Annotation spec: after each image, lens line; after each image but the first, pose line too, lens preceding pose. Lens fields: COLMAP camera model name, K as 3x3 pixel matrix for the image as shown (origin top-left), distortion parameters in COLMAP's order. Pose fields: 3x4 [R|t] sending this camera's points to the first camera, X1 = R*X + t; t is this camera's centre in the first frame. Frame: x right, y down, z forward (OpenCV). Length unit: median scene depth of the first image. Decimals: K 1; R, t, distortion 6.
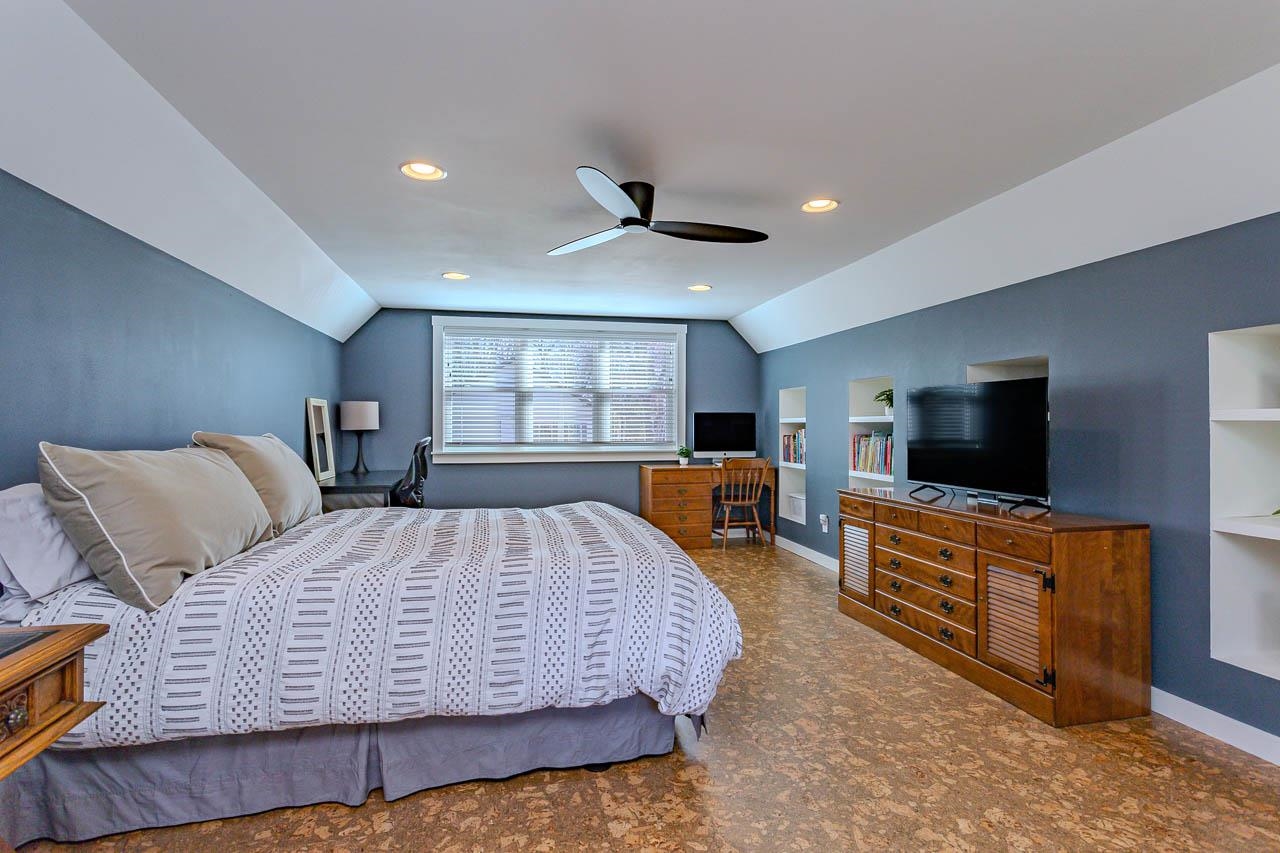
lens RADIAL K [[615.1, 0, 640.6], [0, 615.1, 425.6], [0, 0, 1]] dist [-0.000026, 0.003402]
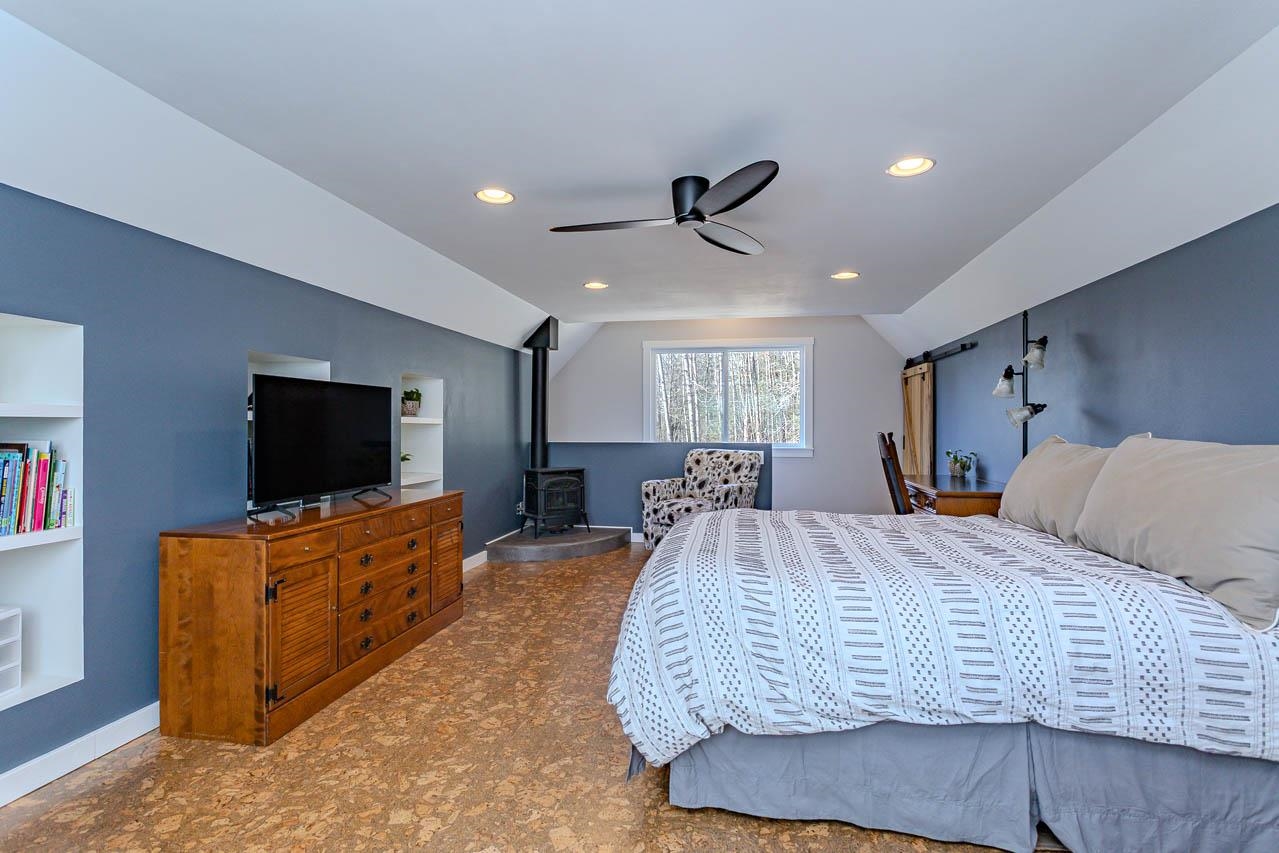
lens RADIAL K [[614.7, 0, 641.4], [0, 614.7, 427.1], [0, 0, 1]] dist [-0.000026, 0.003402]
pose [[-0.924767, 0.004202, 0.380510, -0.292126], [0.002247, 0.999982, -0.005583, 0.009519], [-0.380527, -0.004308, -0.924760, 1.854790]]
